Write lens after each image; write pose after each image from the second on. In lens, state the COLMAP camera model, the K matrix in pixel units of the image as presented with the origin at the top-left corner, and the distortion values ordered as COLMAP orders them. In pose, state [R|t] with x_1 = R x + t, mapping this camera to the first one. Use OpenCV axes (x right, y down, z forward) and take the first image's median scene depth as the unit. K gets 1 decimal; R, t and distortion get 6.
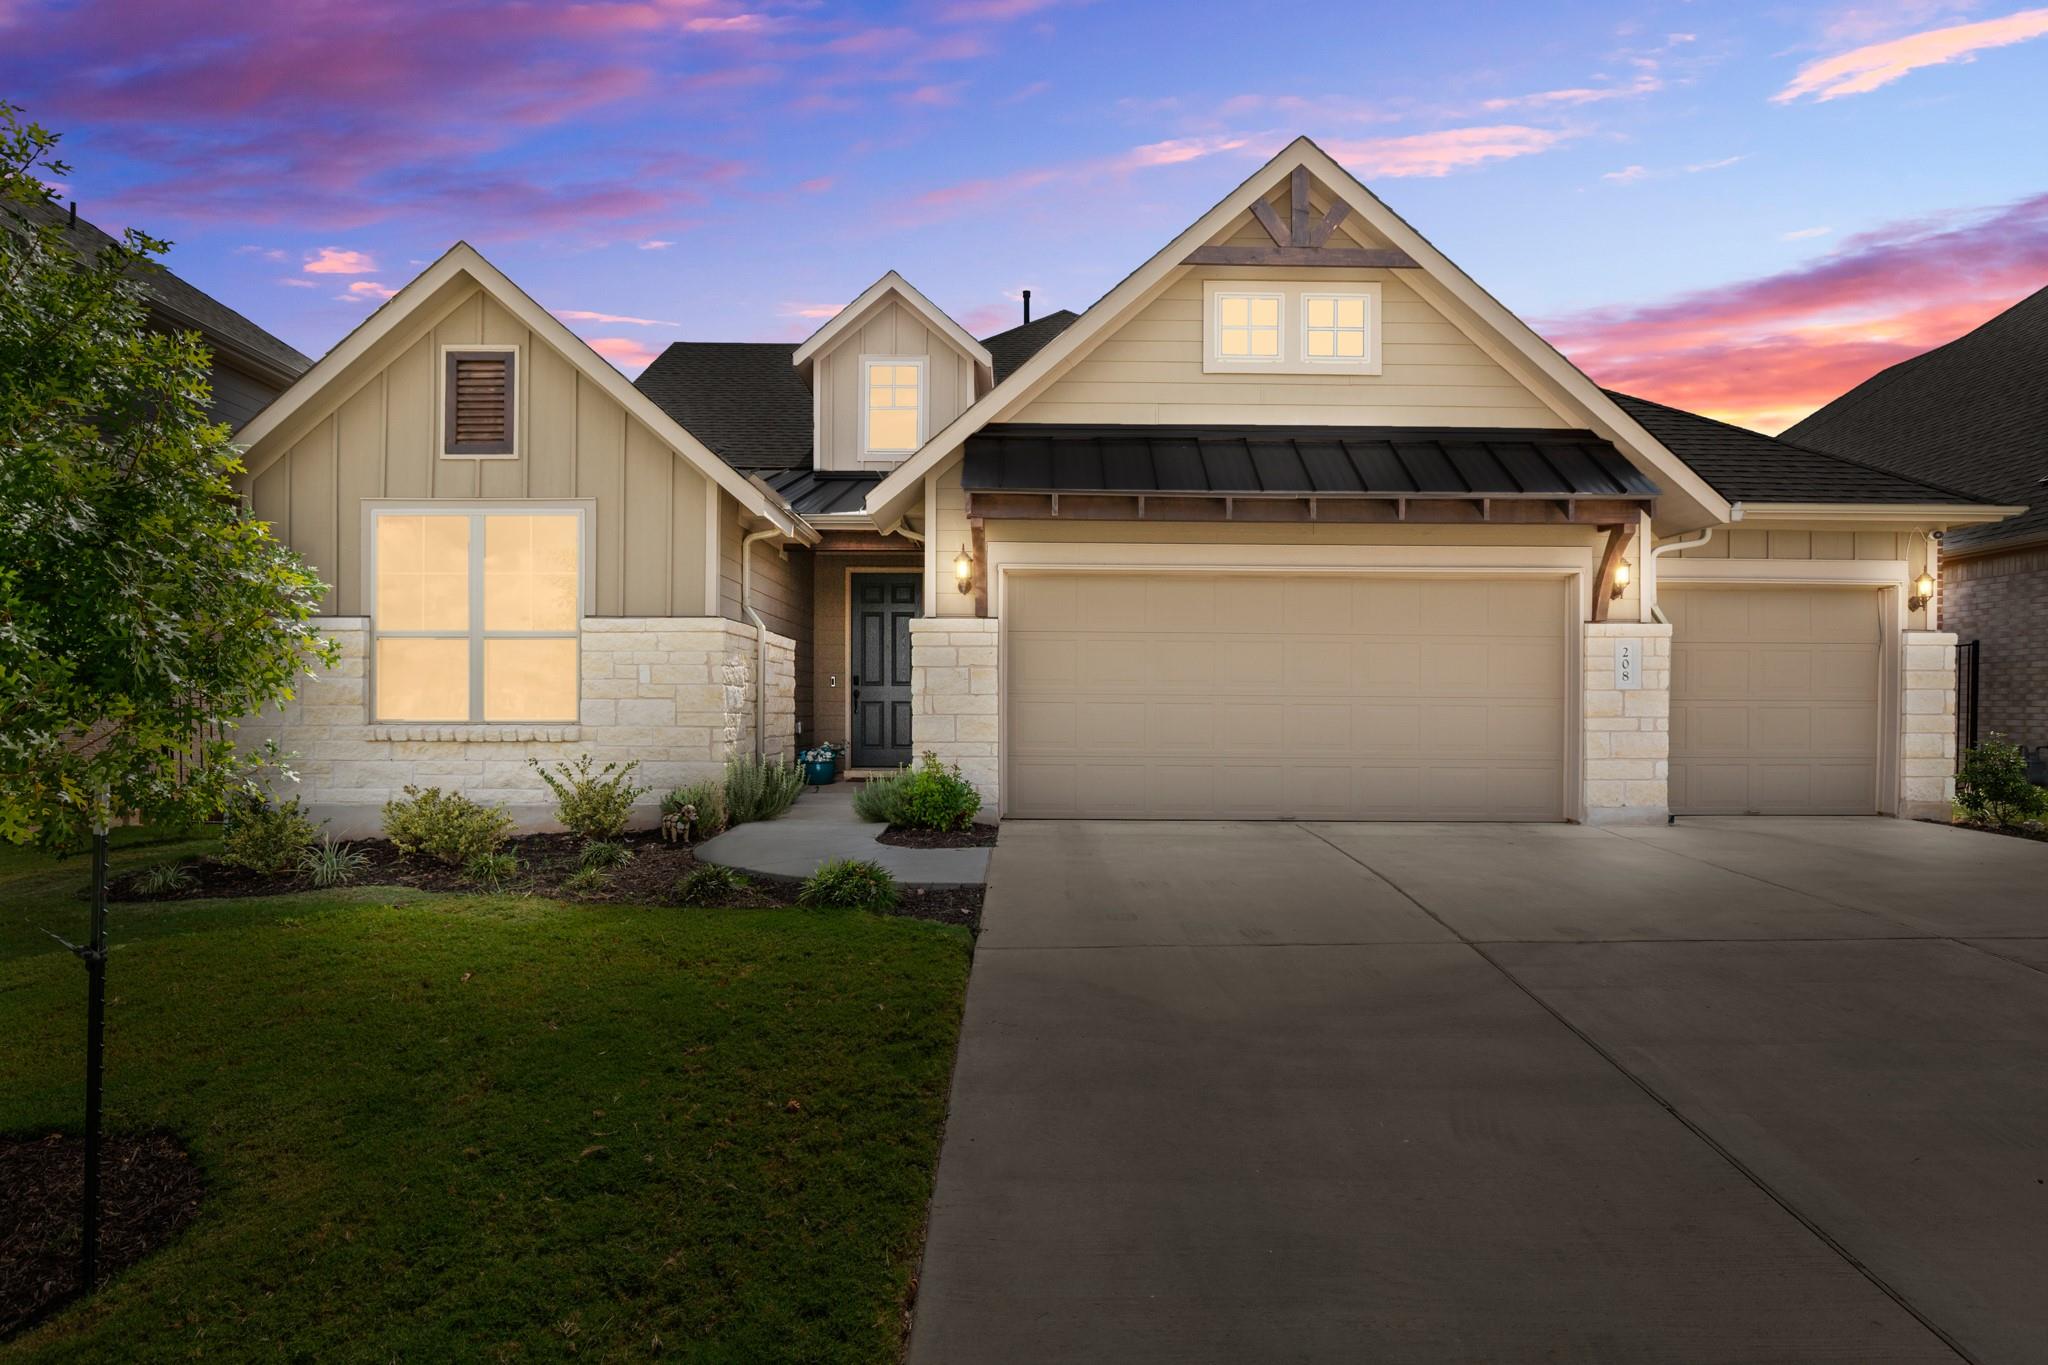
lens RADIAL K [[1116.7, 0, 1042.8], [0, 1116.7, 677.3], [0, 0, 1]] dist [-0.007982, -0.000806]
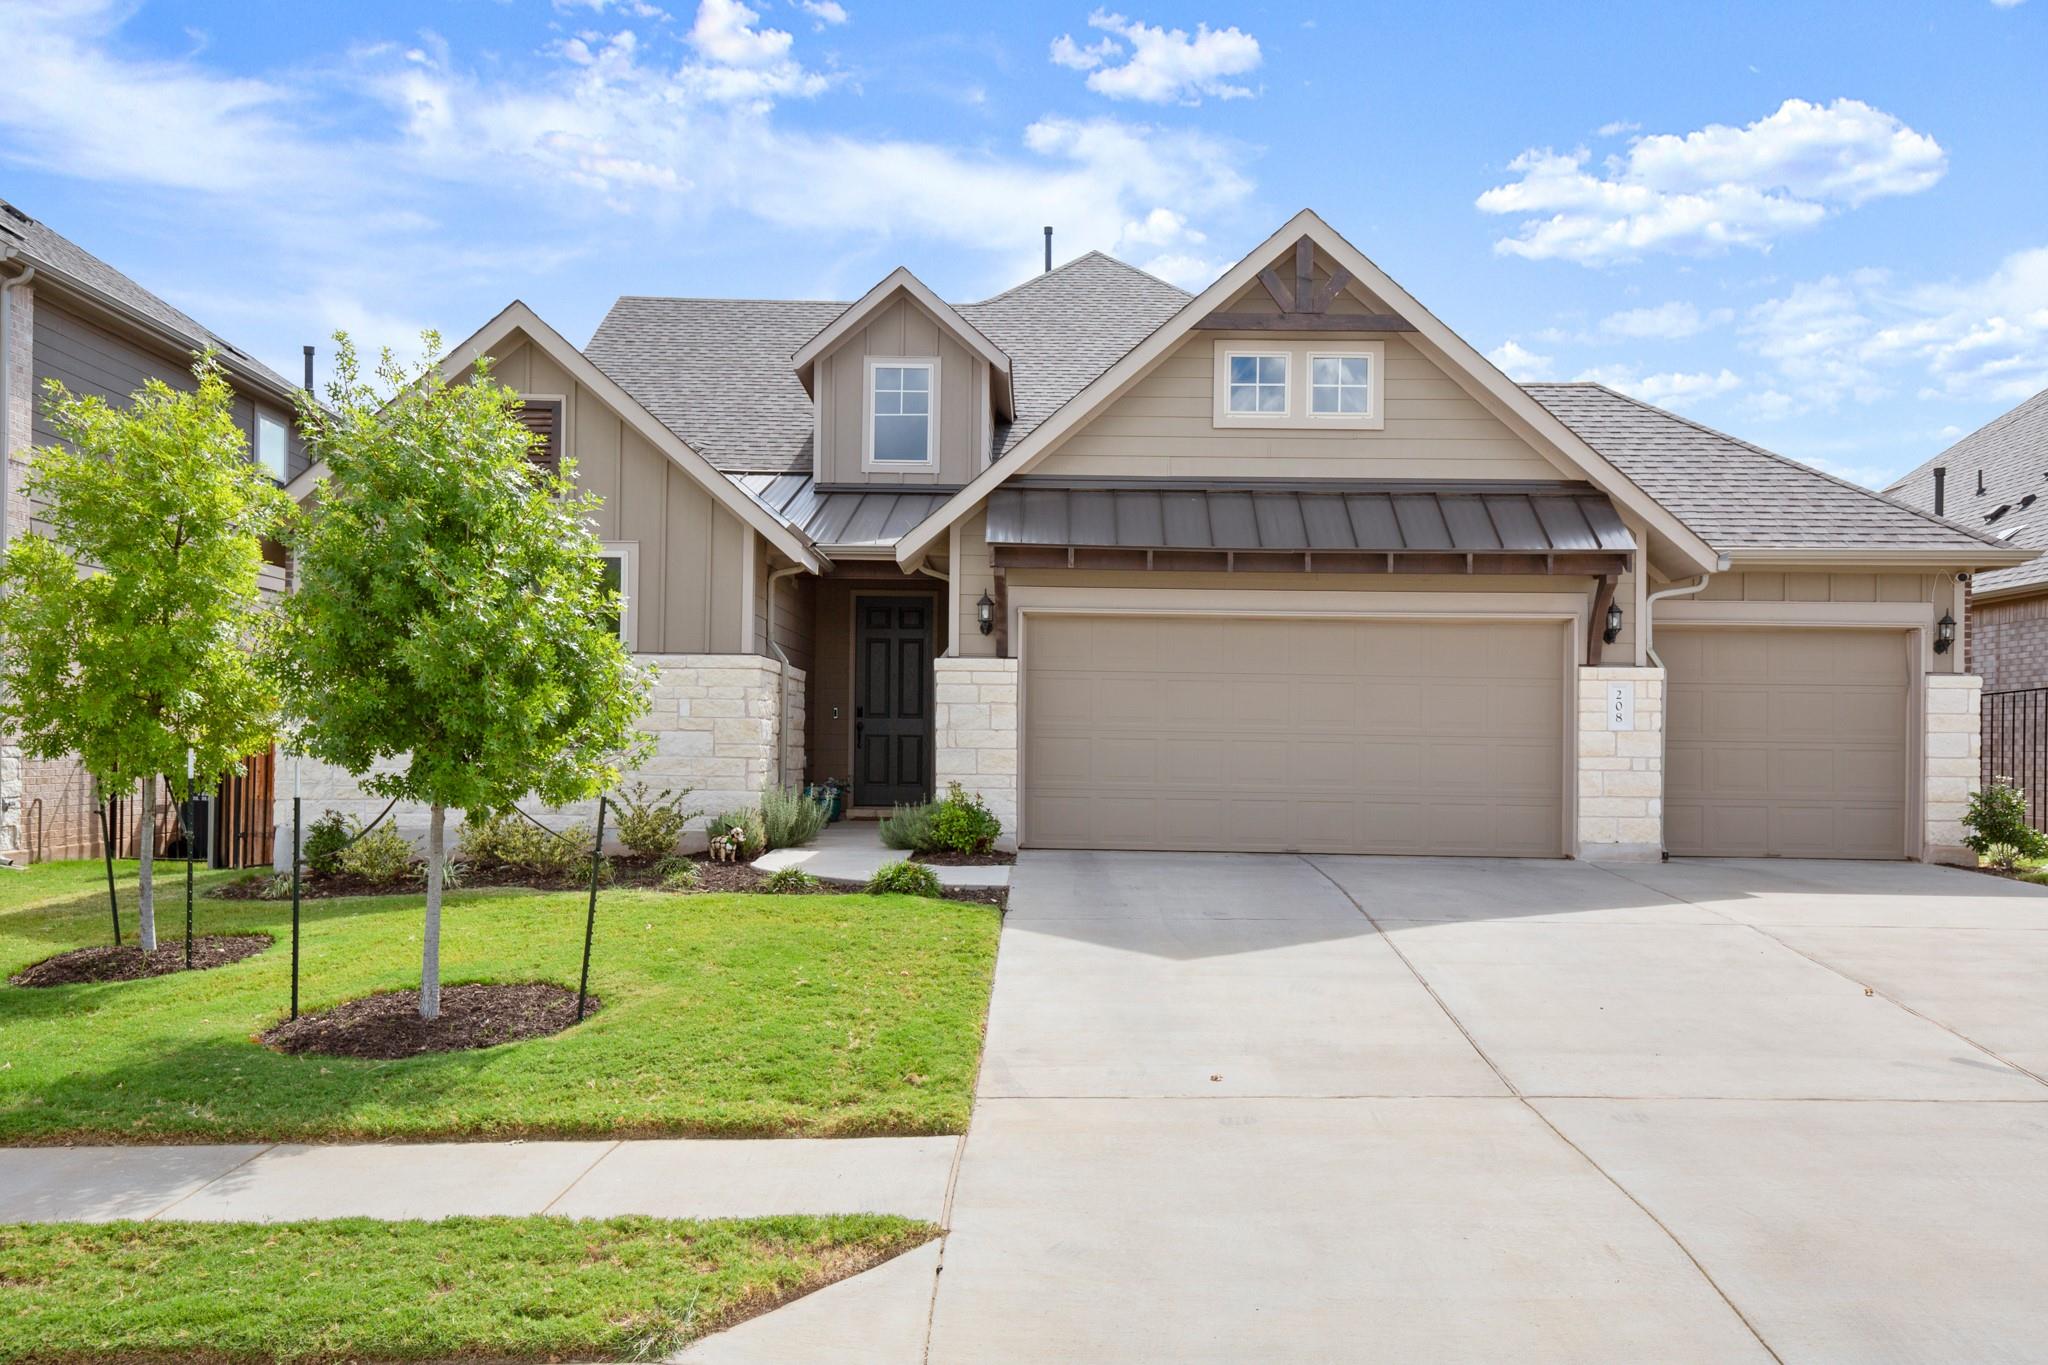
lens RADIAL K [[1678.7, 0, 1031.7], [0, 1678.7, 685.3], [0, 0, 1]] dist [0.004607, -0.057137]
pose [[0.999725, 0.008480, -0.021880, 0.008433], [-0.008653, 0.999932, -0.007854, -0.014297], [0.021812, 0.008041, 0.999730, -0.582176]]
